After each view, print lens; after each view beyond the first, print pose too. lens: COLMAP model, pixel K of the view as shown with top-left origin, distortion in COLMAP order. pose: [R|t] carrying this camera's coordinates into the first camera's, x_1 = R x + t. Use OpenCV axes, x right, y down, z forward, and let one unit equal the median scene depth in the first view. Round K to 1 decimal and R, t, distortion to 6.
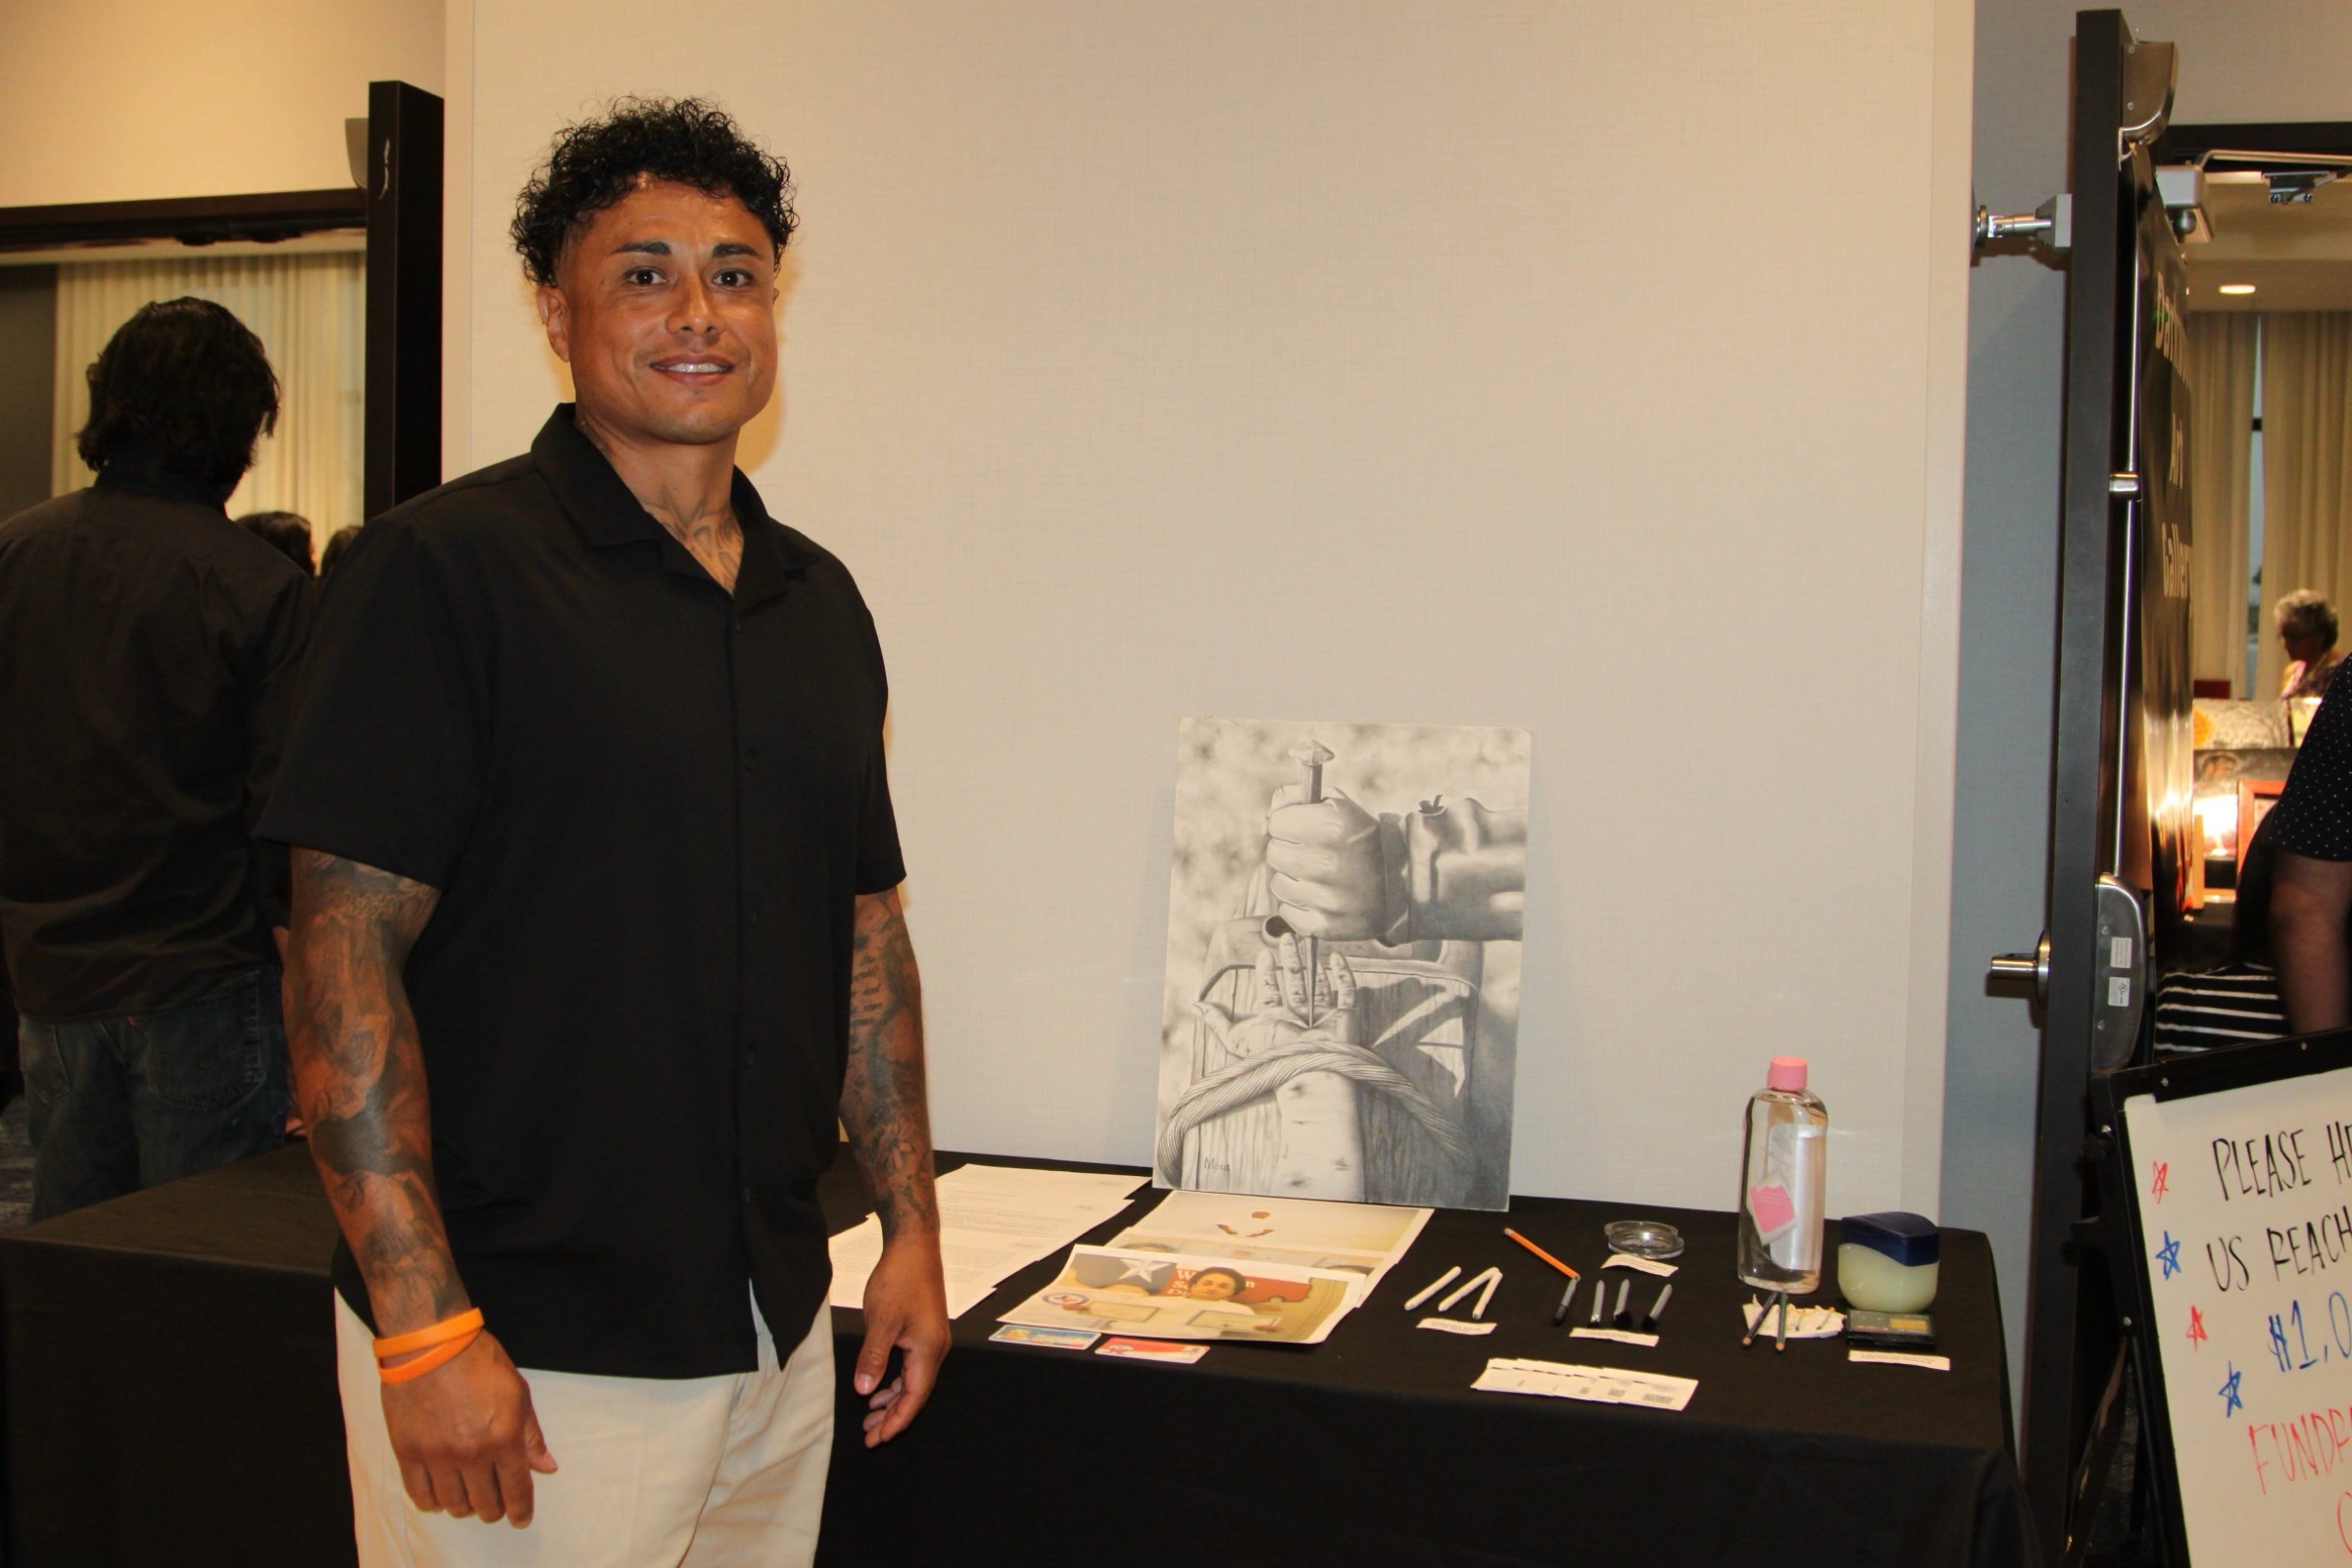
lens RADIAL K [[2582.6, 0, 1173.3], [0, 2582.6, 798.6], [0, 0, 1]] dist [-0.103437, 0.000000]
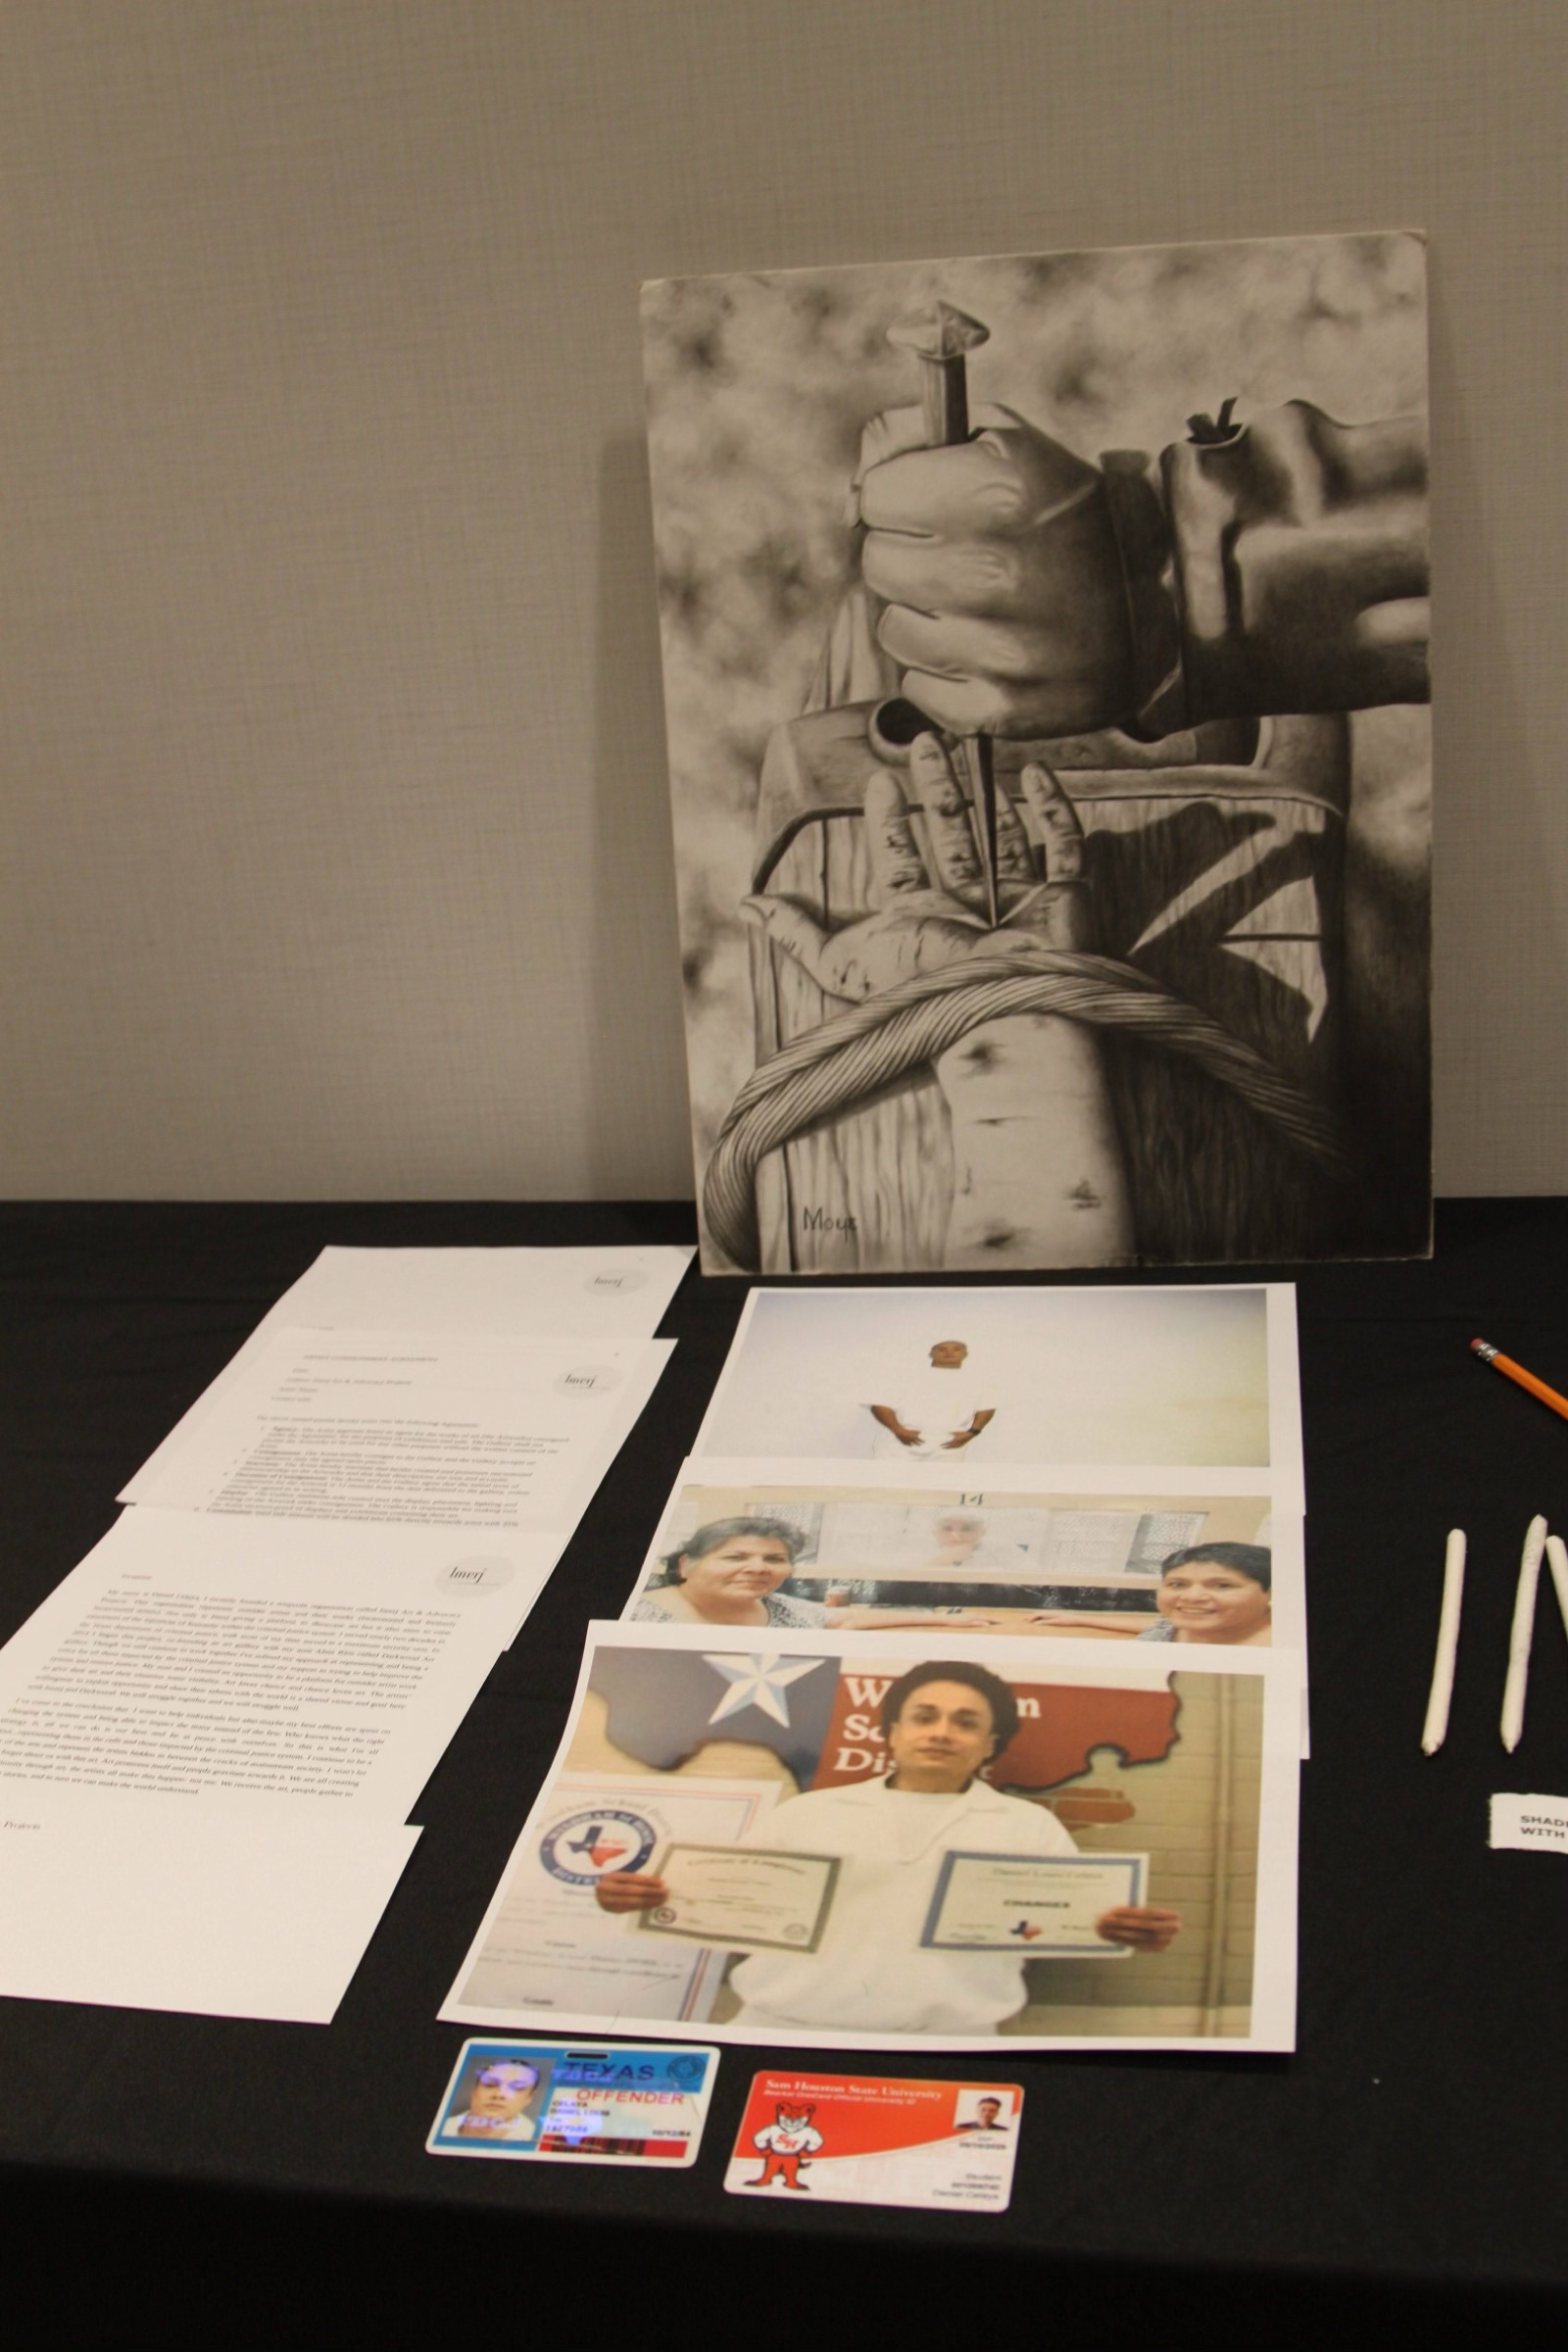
lens RADIAL K [[2582.6, 0, 828.0], [0, 2582.6, 1140.5], [0, 0, 1]] dist [-0.103437, 0.000000]
pose [[0.988472, -0.131915, 0.074313, -0.017959], [0.102553, 0.944416, 0.312347, -0.026256], [-0.111386, -0.301125, 0.947057, 0.547807]]
